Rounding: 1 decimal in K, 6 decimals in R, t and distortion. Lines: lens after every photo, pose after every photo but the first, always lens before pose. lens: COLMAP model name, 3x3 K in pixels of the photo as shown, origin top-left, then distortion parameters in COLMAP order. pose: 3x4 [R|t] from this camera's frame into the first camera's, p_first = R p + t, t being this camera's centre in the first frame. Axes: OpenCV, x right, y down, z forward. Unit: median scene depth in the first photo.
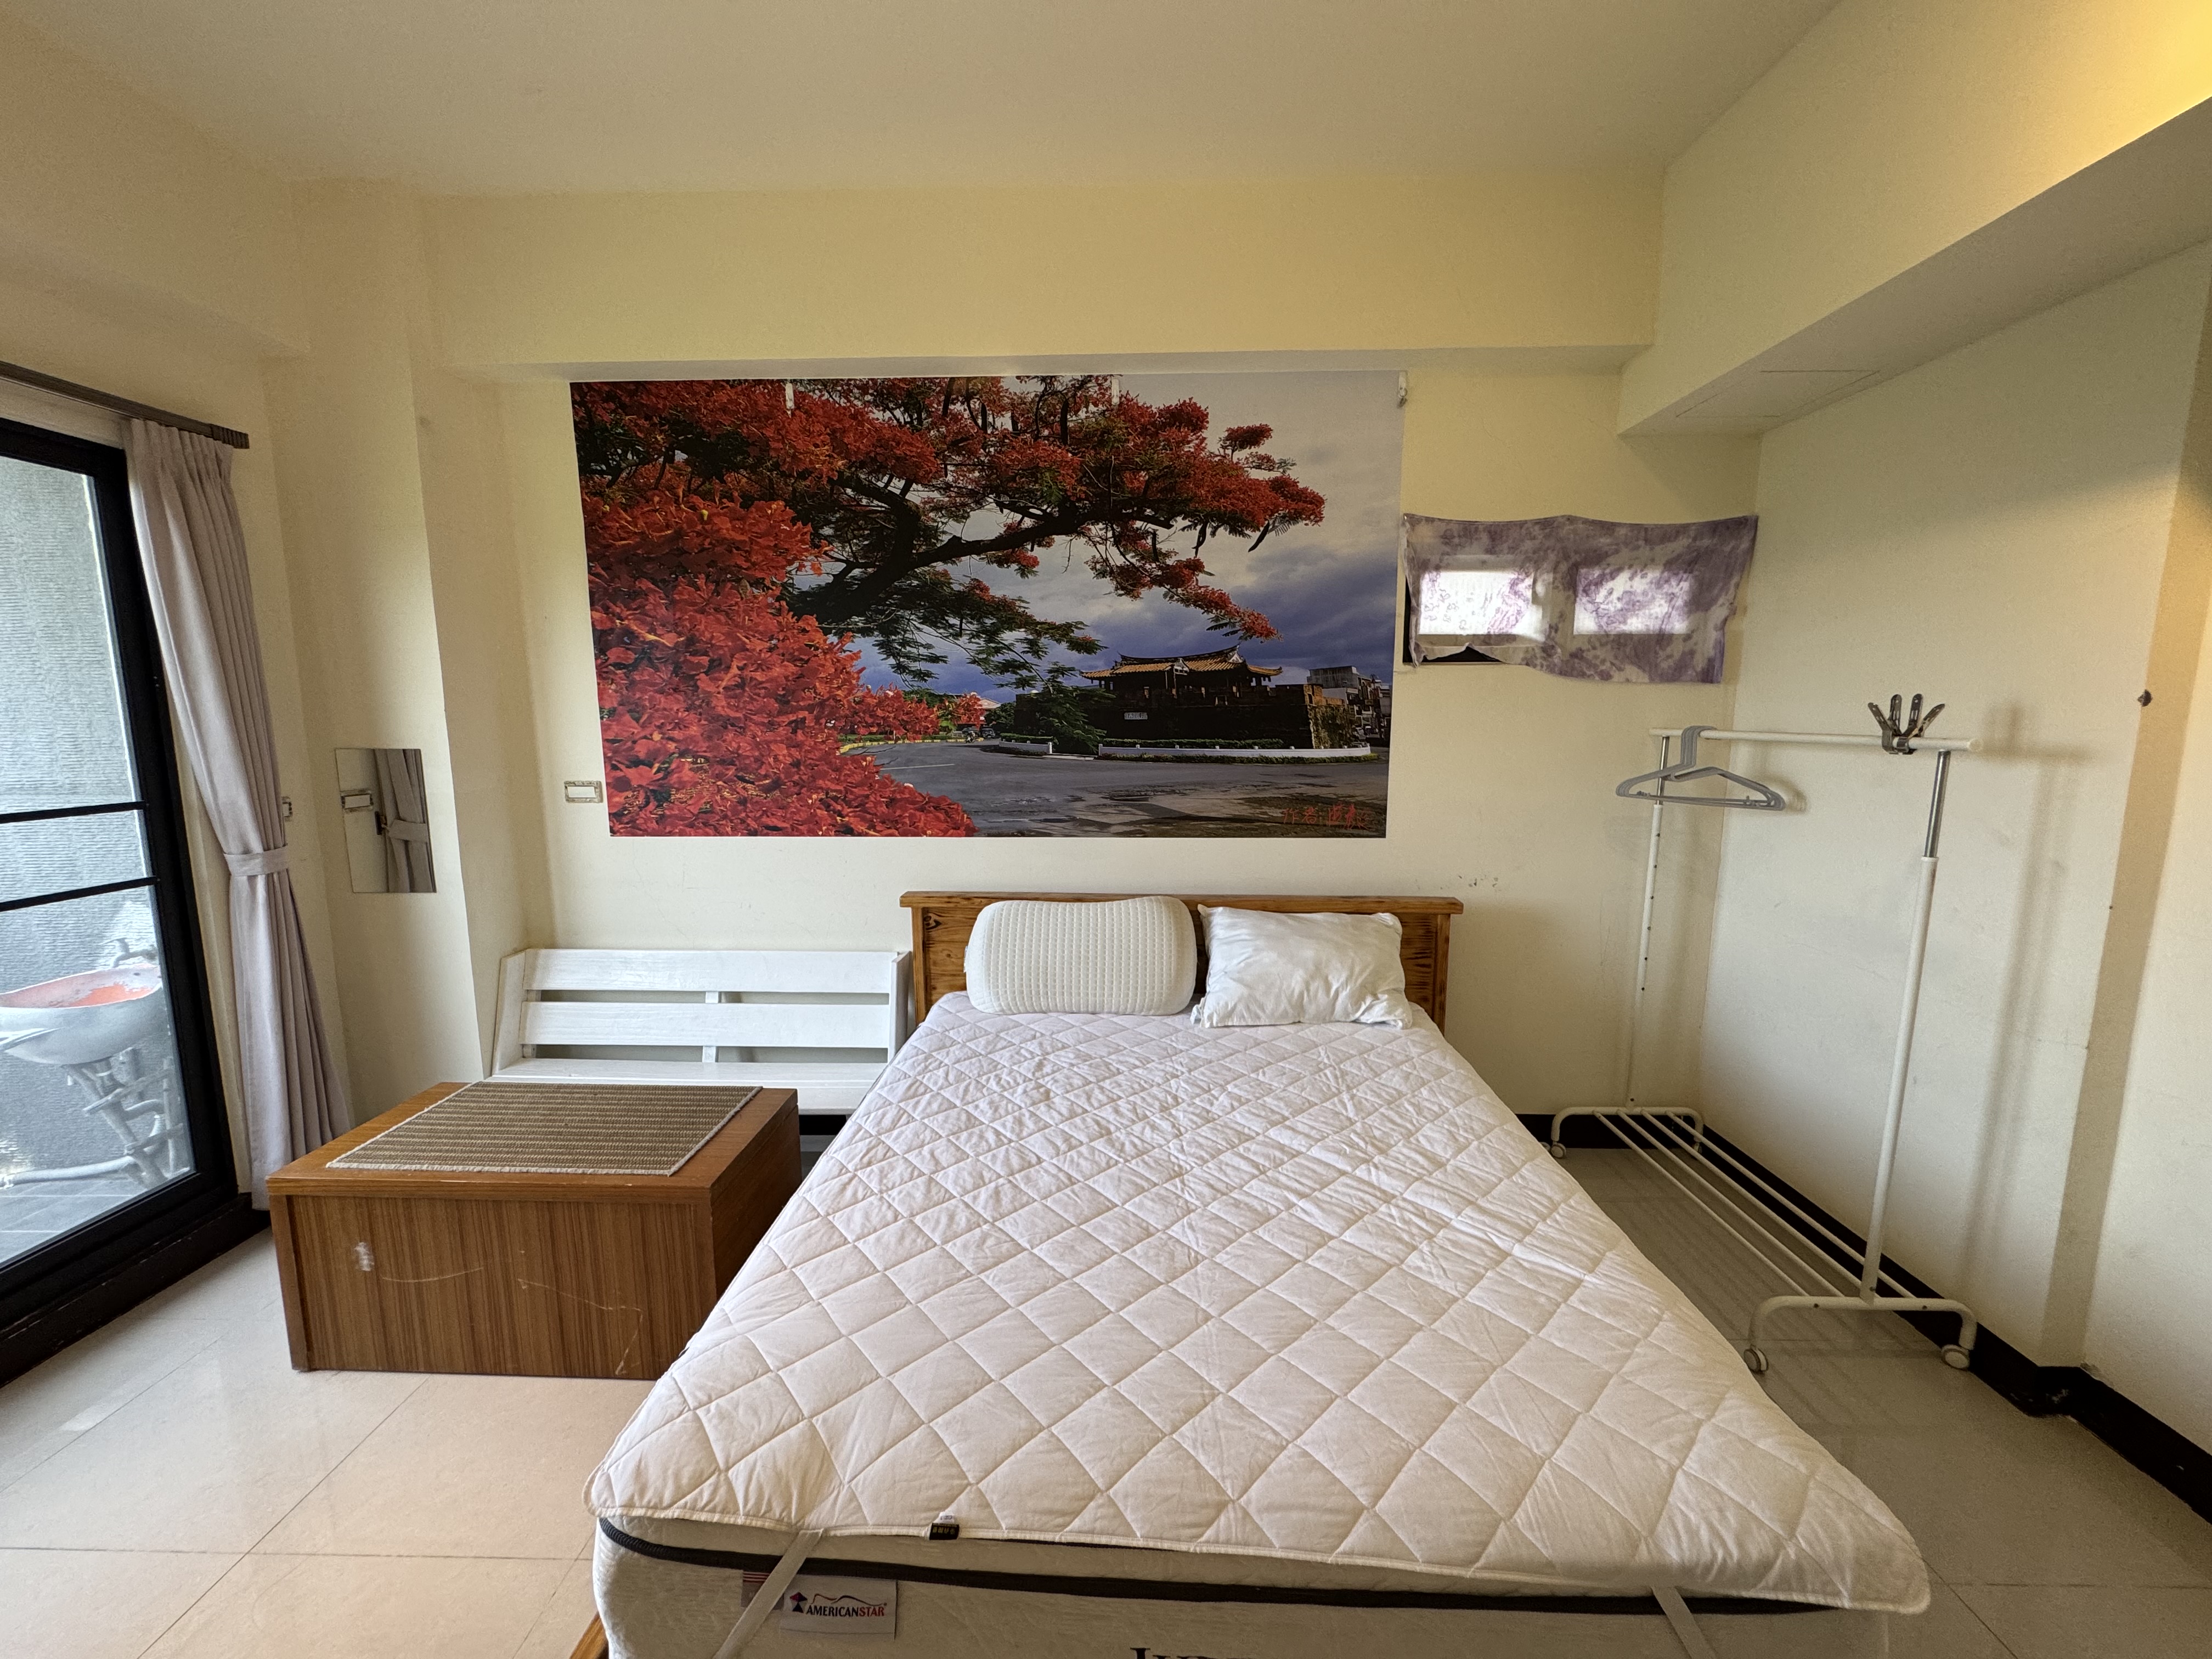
lens RADIAL K [[887.3, 0, 1101.6], [0, 887.3, 828.3], [0, 0, 1]] dist [-0.001615, -0.000092]
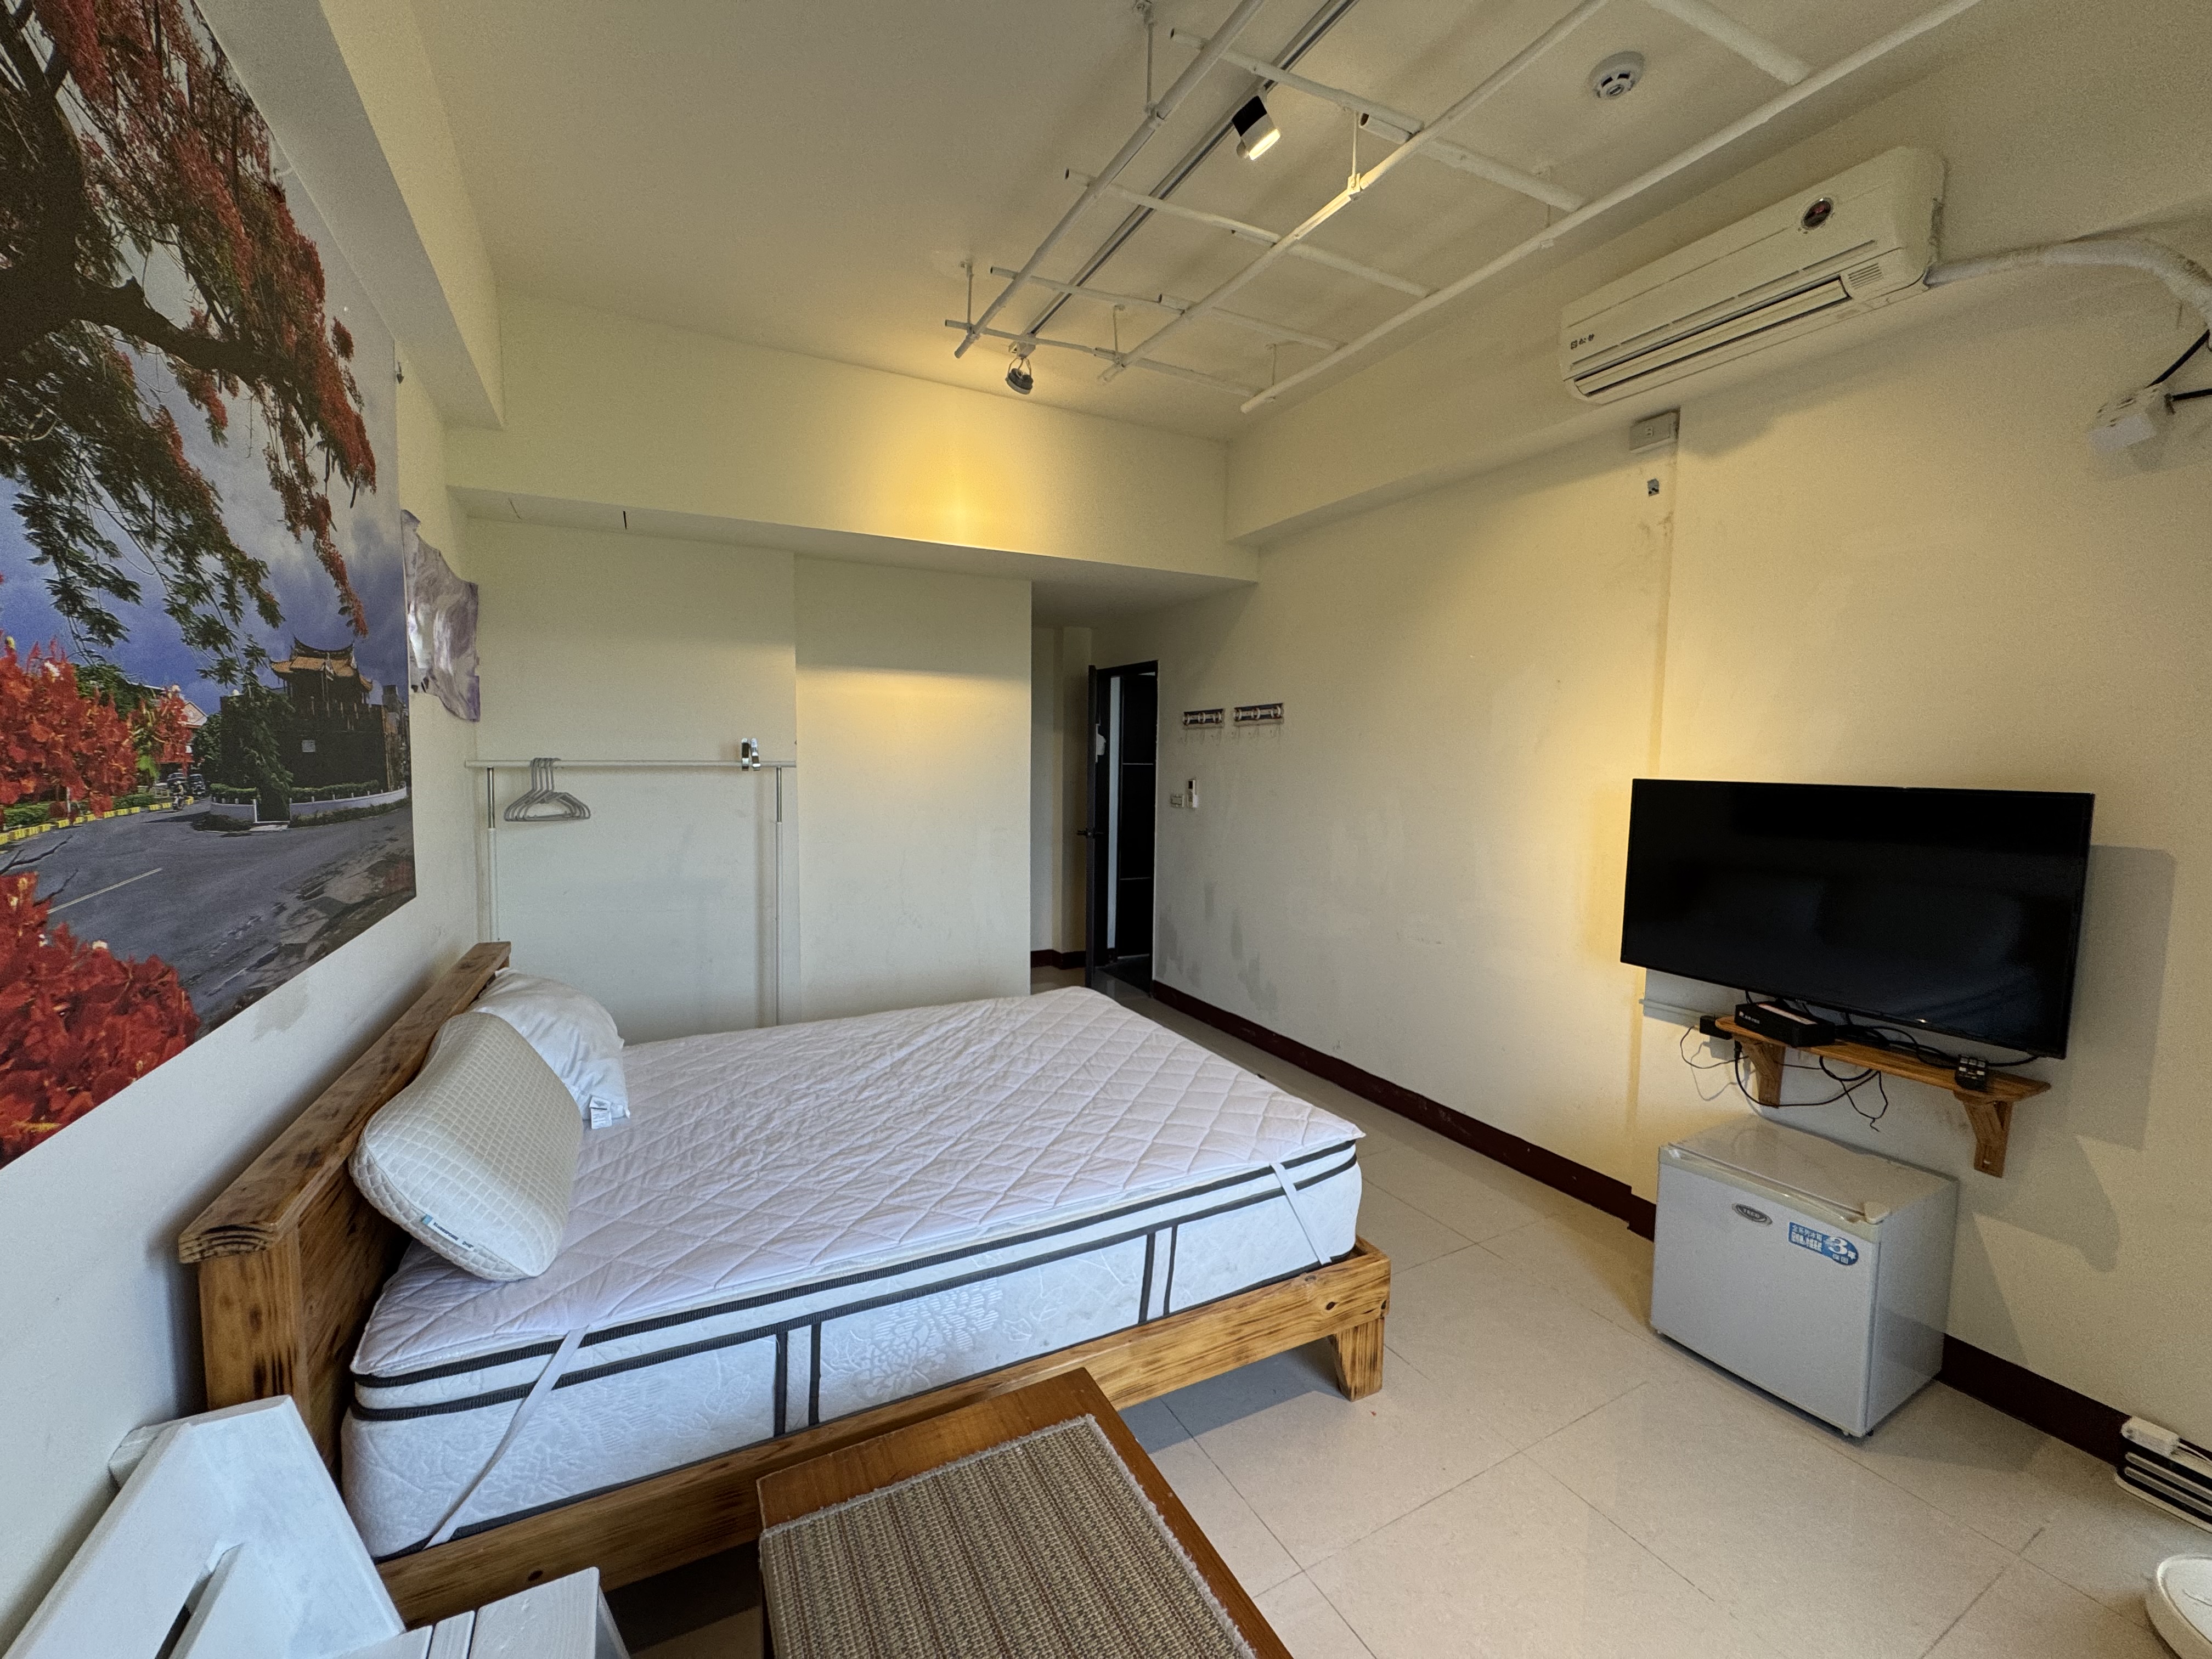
lens RADIAL K [[887.3, 0, 1101.6], [0, 887.3, 828.3], [0, 0, 1]] dist [-0.001615, -0.000092]
pose [[-0.491029, -0.074027, 0.867992, -0.717289], [0.106745, 0.983762, 0.144286, -0.103954], [-0.864579, 0.163502, -0.475153, 0.850287]]
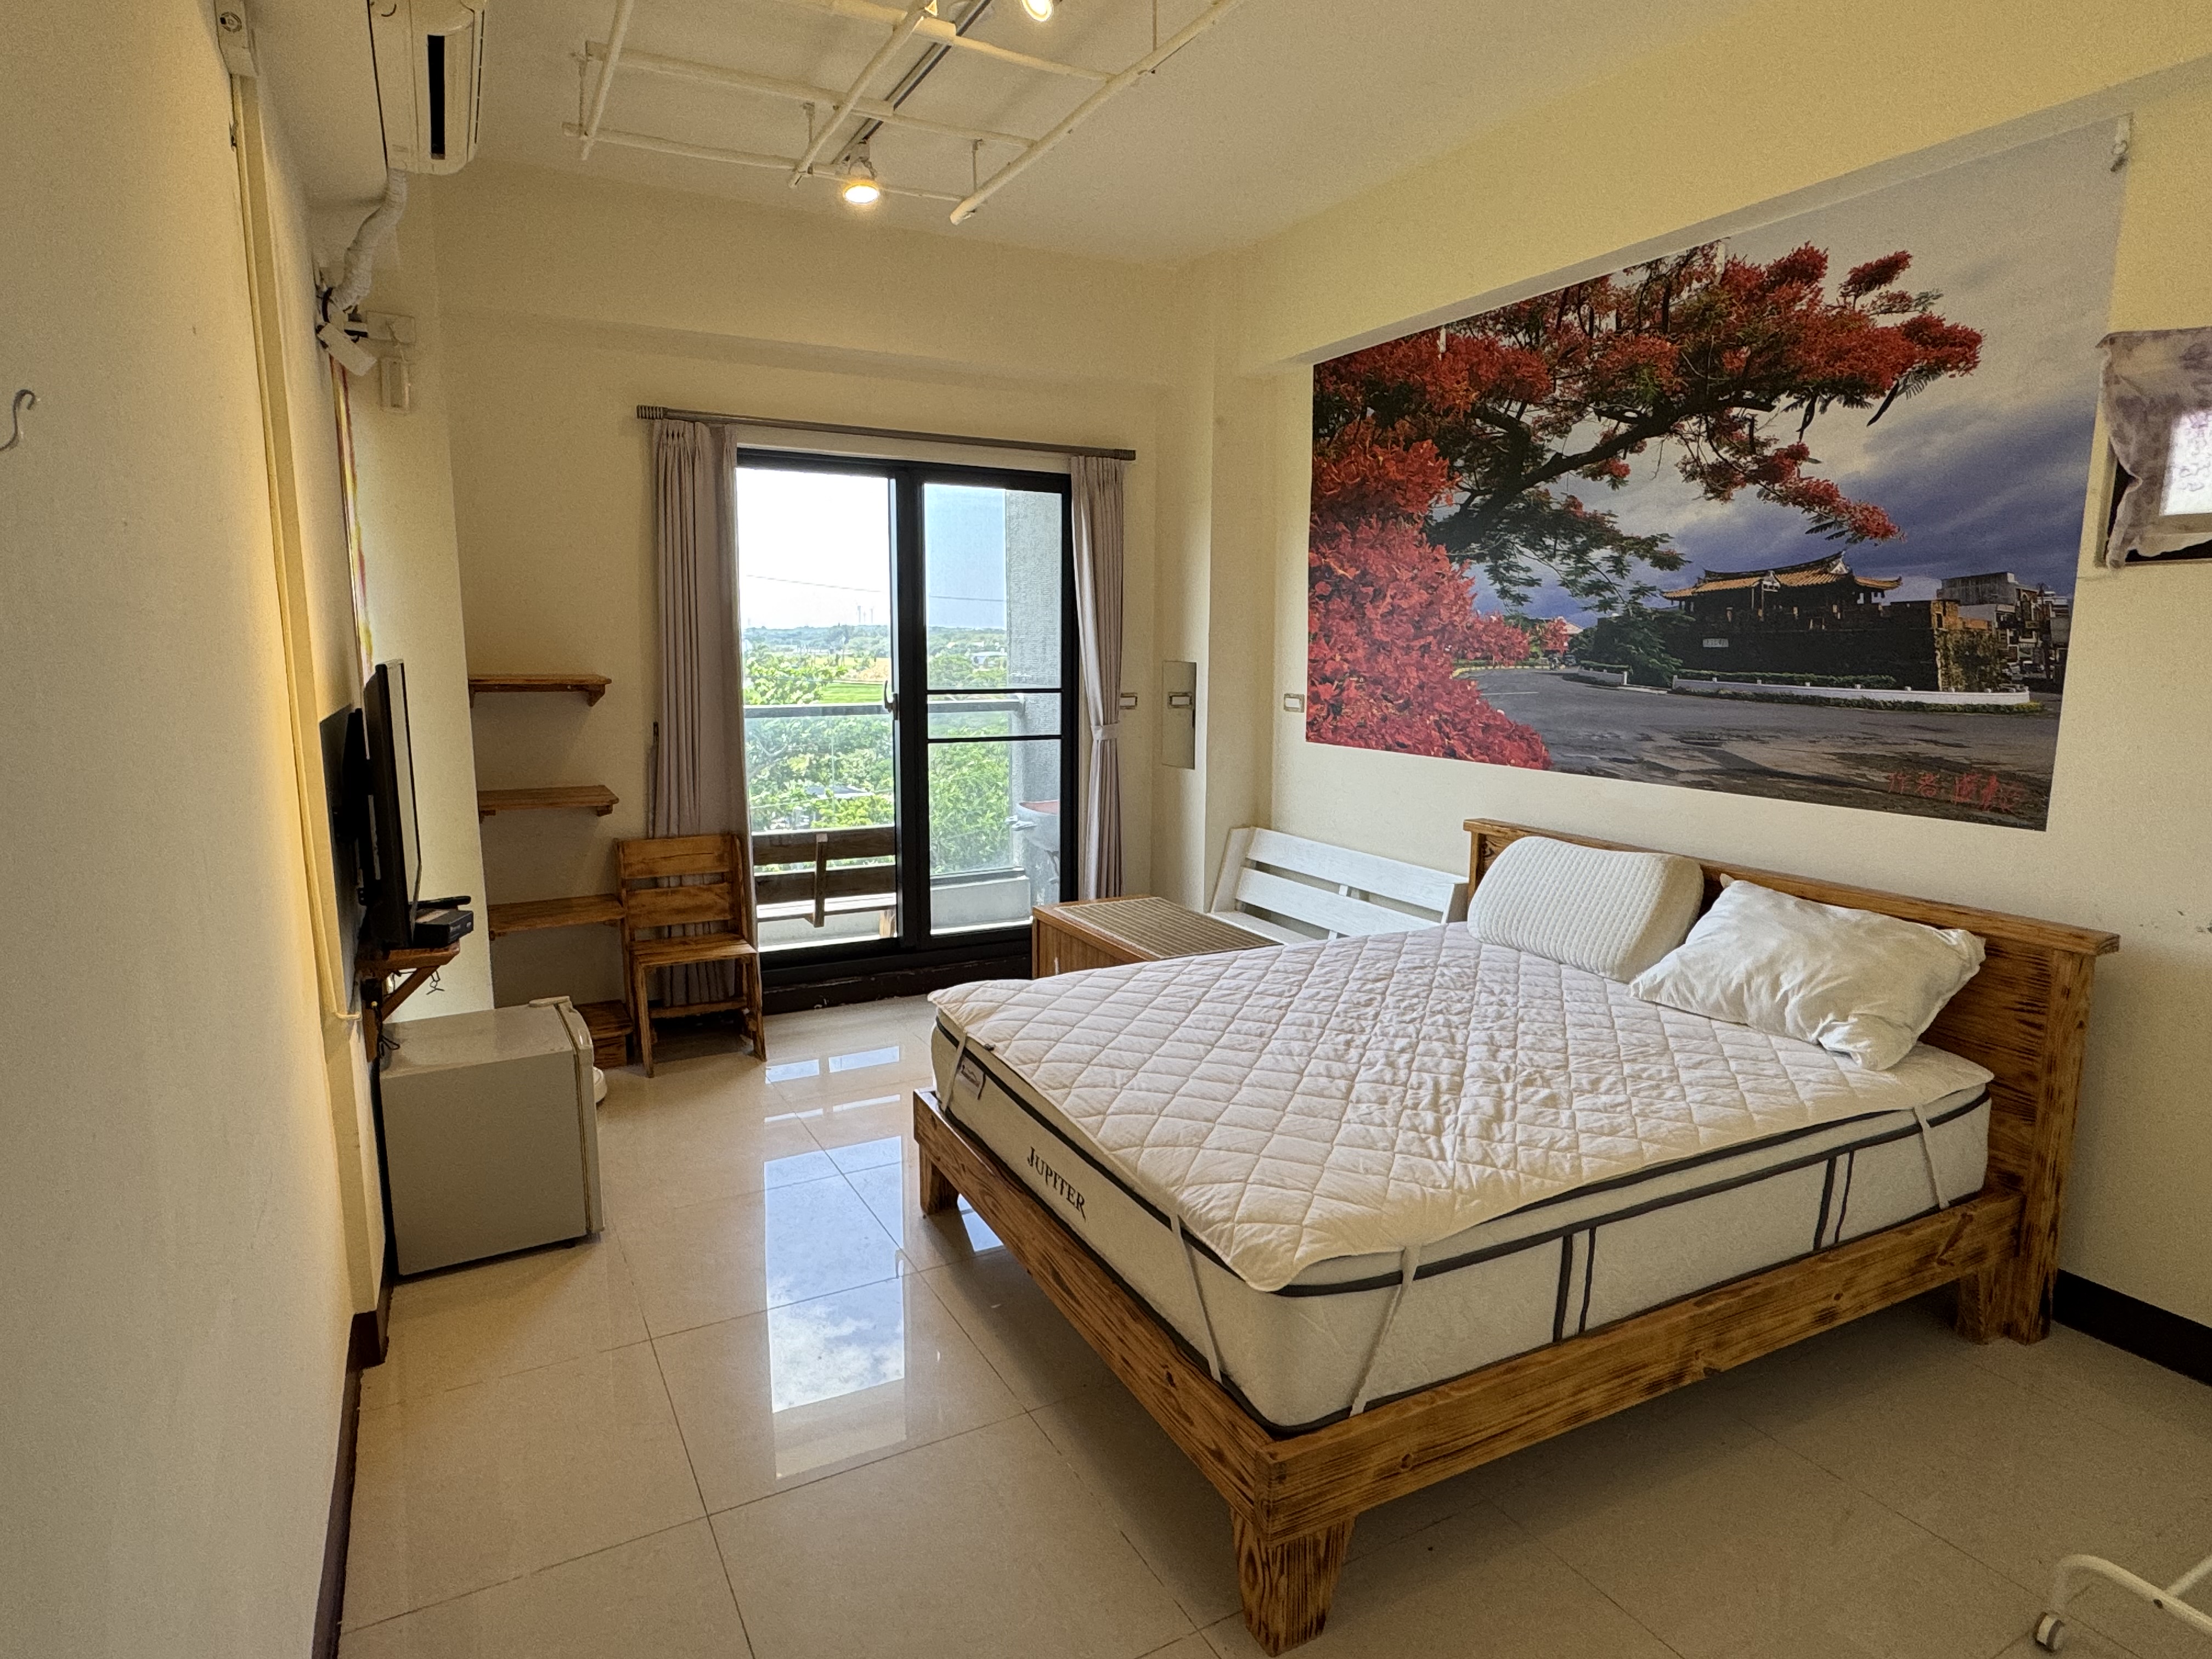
lens RADIAL K [[1219.4, 0, 1106.0], [0, 1219.4, 829.5], [0, 0, 1]] dist [-0.000946, 0.000402]
pose [[0.503850, 0.138124, -0.852676, 0.758567], [-0.124891, 0.988409, 0.086312, 0.019070], [0.854715, 0.063003, 0.515260, -0.066241]]
